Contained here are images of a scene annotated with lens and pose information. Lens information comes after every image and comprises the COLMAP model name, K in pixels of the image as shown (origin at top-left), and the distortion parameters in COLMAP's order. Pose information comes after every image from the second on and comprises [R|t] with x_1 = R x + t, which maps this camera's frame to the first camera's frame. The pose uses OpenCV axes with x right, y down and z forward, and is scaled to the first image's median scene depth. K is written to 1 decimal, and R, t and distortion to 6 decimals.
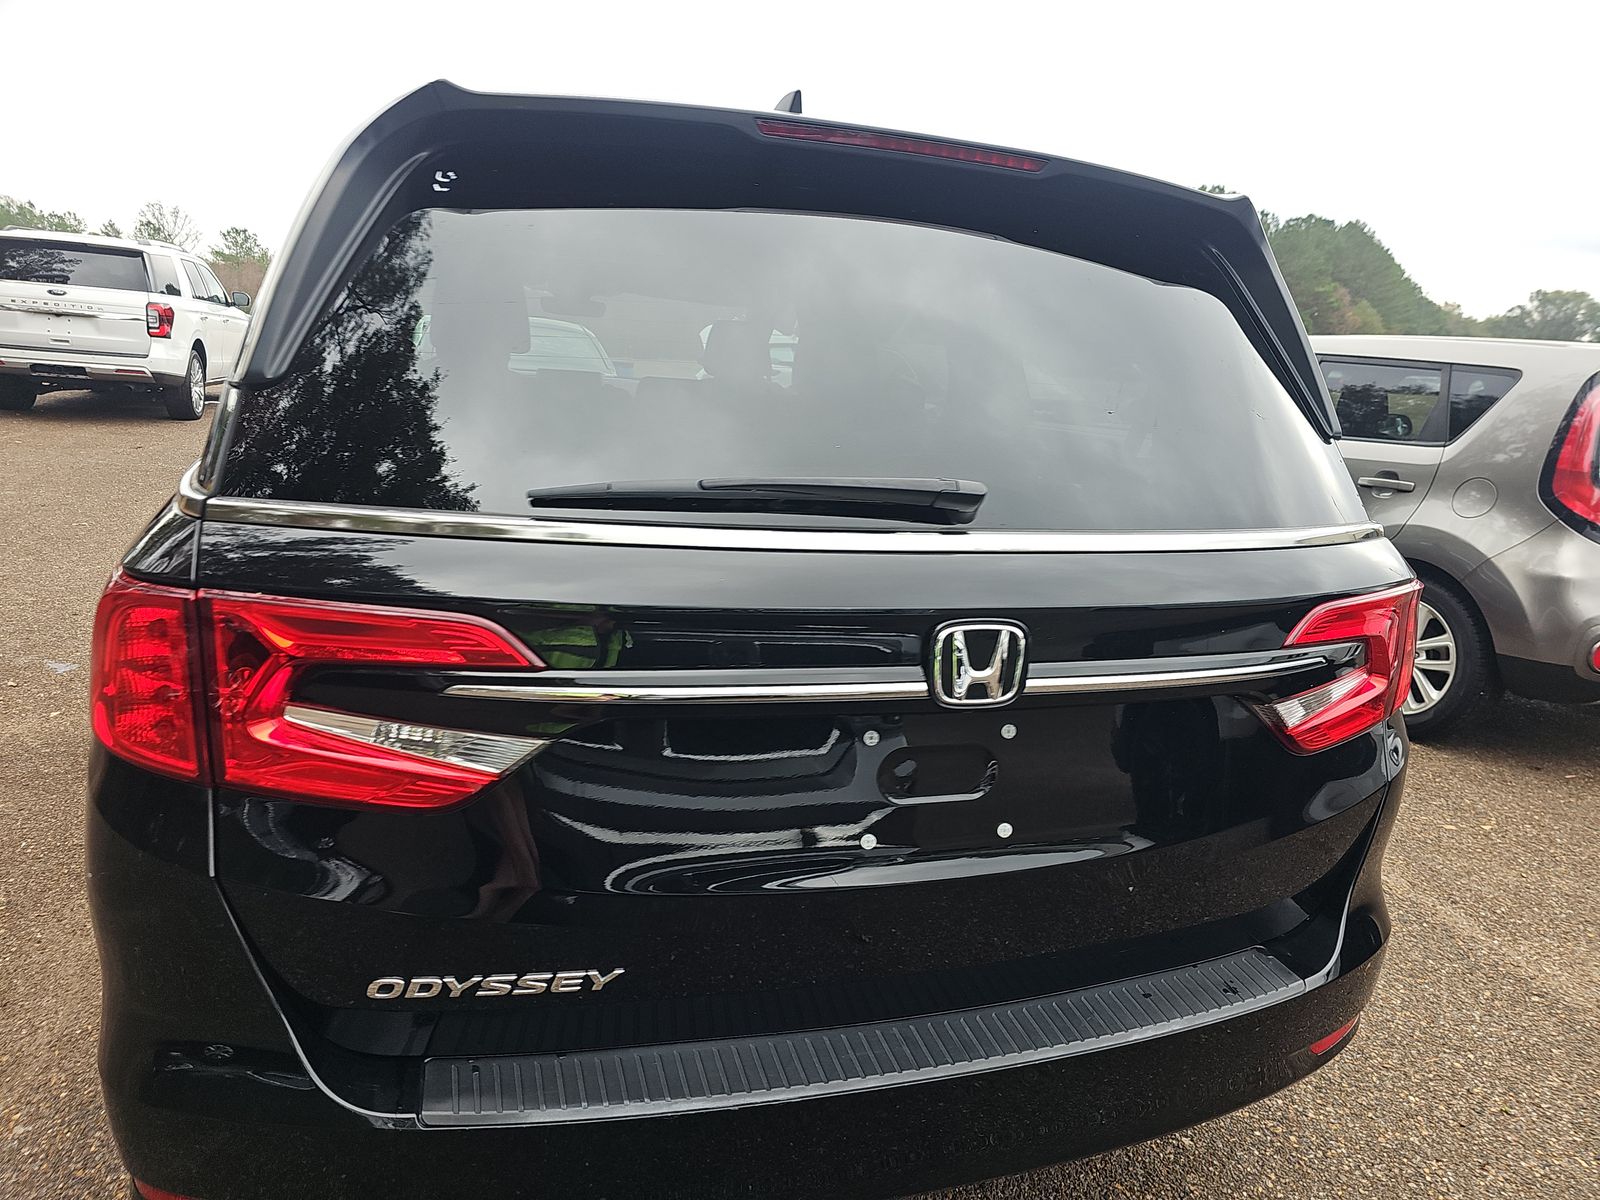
lens RADIAL K [[1048.8, 0, 799.8], [0, 1048.8, 617.6], [0, 0, 1]] dist [0.037248, 0.000792]
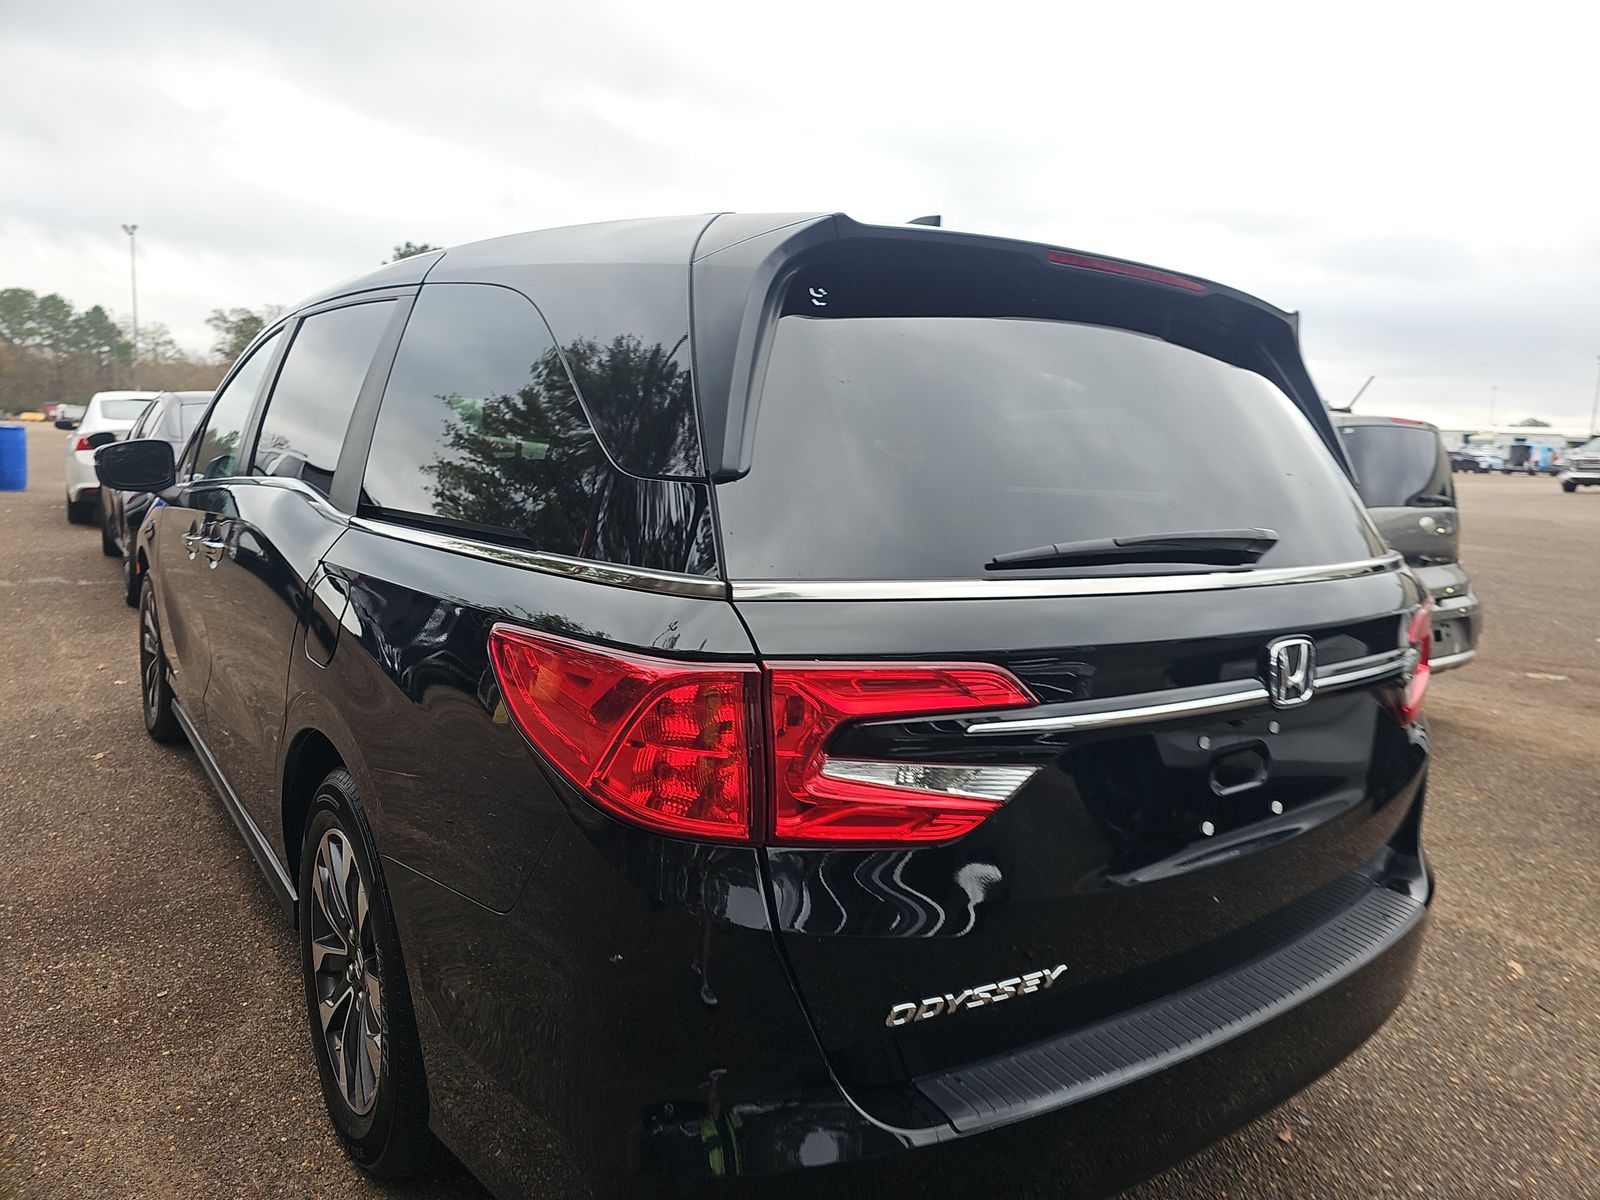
lens RADIAL K [[1104.4, 0, 800.0], [0, 1104.4, 600.0], [0, 0, 1]] dist [0.039658, -0.052311]
pose [[0.946189, -0.072239, 0.315449, -0.806959], [0.098430, 0.992826, -0.067881, -0.009036], [-0.308283, 0.095278, 0.946511, -0.097631]]
